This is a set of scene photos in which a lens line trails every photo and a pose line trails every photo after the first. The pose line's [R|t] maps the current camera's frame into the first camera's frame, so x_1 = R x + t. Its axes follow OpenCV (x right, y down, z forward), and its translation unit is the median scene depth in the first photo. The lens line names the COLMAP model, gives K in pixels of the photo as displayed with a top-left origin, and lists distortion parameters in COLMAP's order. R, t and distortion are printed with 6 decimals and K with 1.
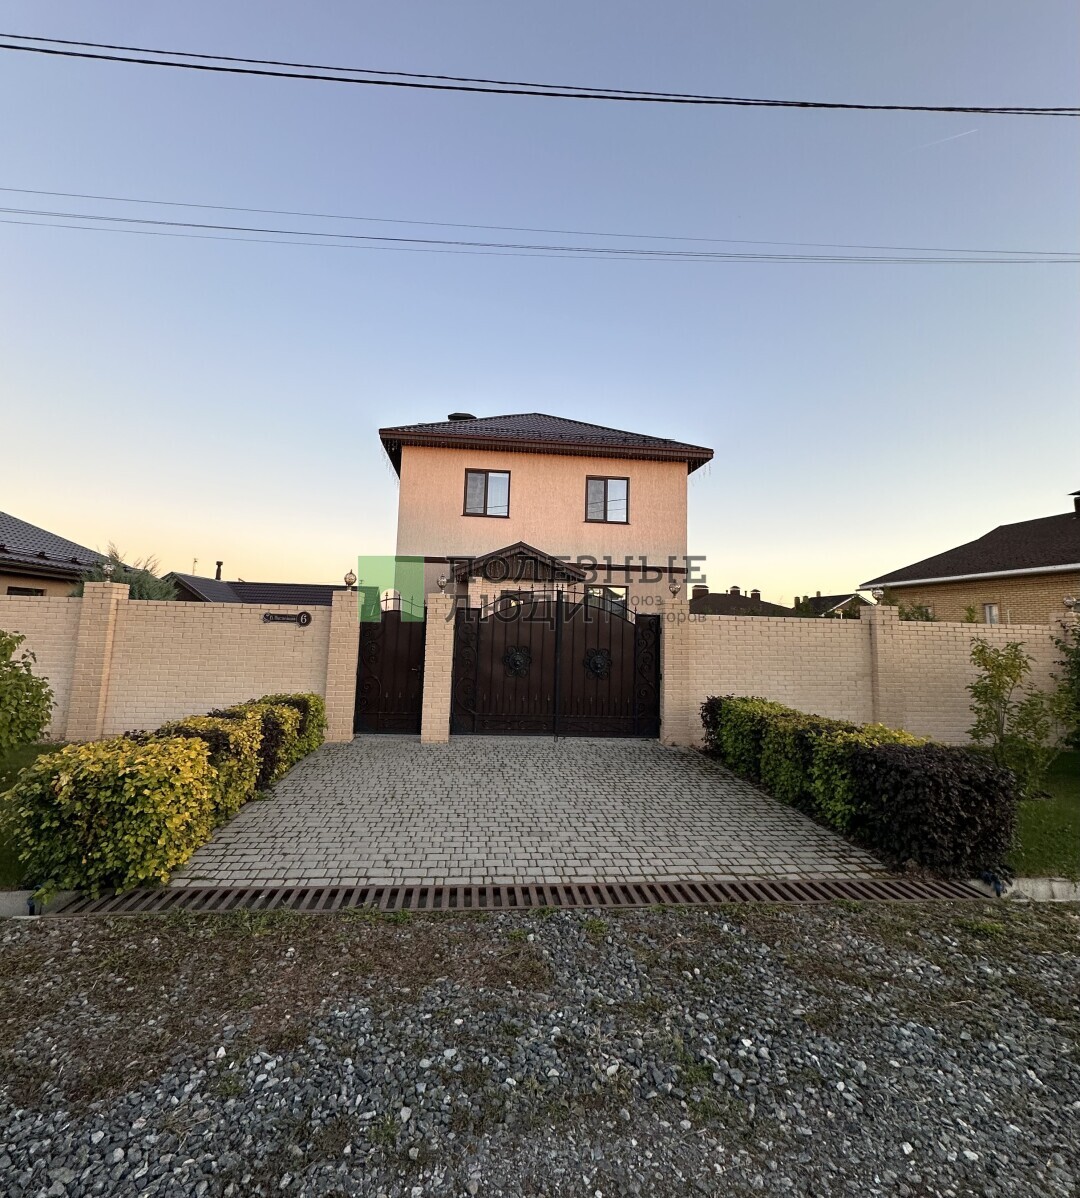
lens RADIAL K [[582.9, 0, 534.1], [0, 582.9, 554.4], [0, 0, 1]] dist [-0.001298, 0.000538]
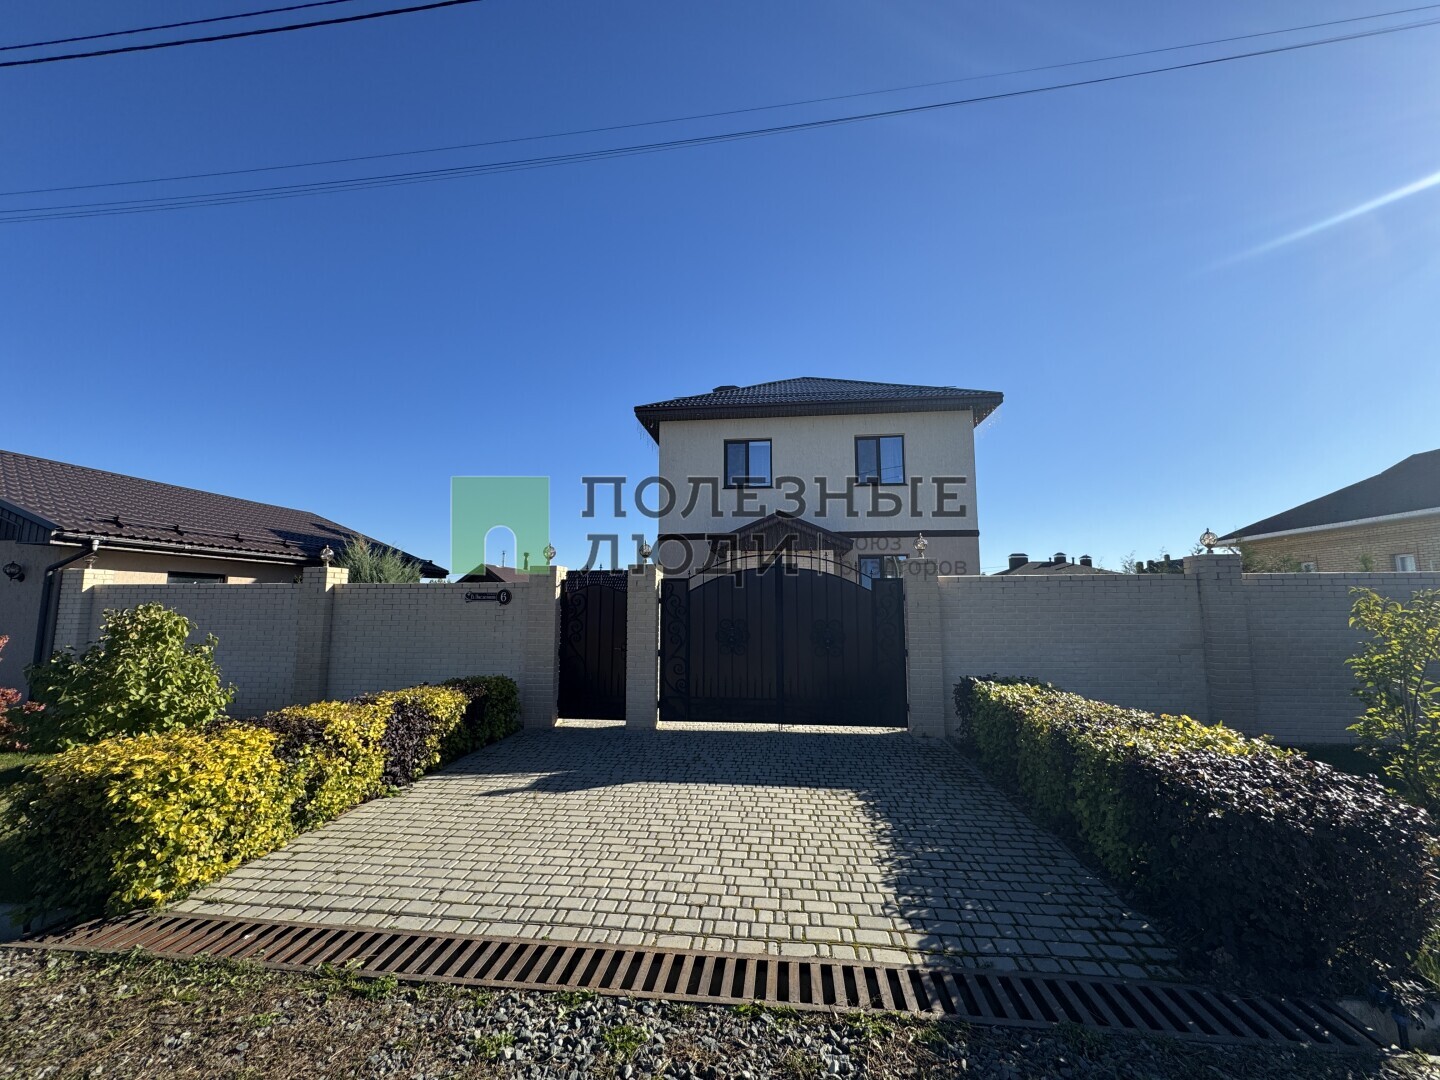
lens RADIAL K [[574.2, 0, 720.0], [0, 574.2, 540.0], [0, 0, 1]] dist [-0.001542, -0.000283]
pose [[0.976098, -0.055077, -0.210234, 0.148229], [0.056339, 0.998412, 0.000014, 0.038267], [0.209900, -0.011858, 0.977651, 0.164391]]
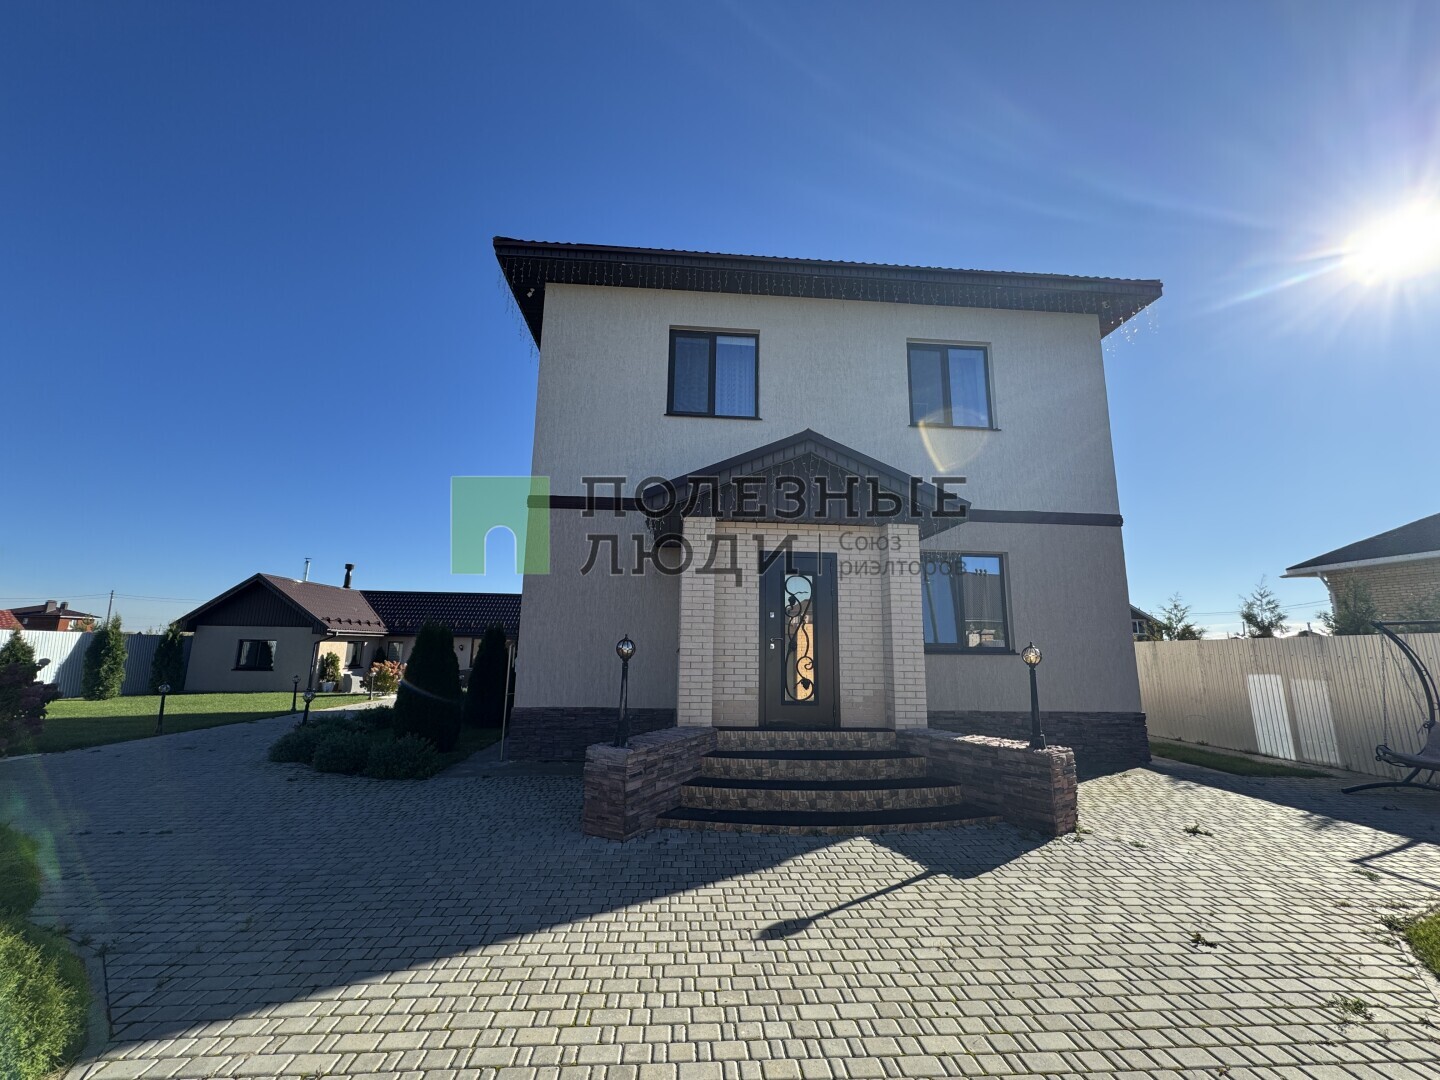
lens RADIAL K [[574.2, 0, 720.0], [0, 574.2, 540.0], [0, 0, 1]] dist [-0.001542, -0.000283]
pose [[0.999521, -0.019390, -0.024124, -0.151685], [0.017918, 0.998048, -0.059828, 0.156204], [0.025237, 0.059367, 0.997917, 1.171517]]
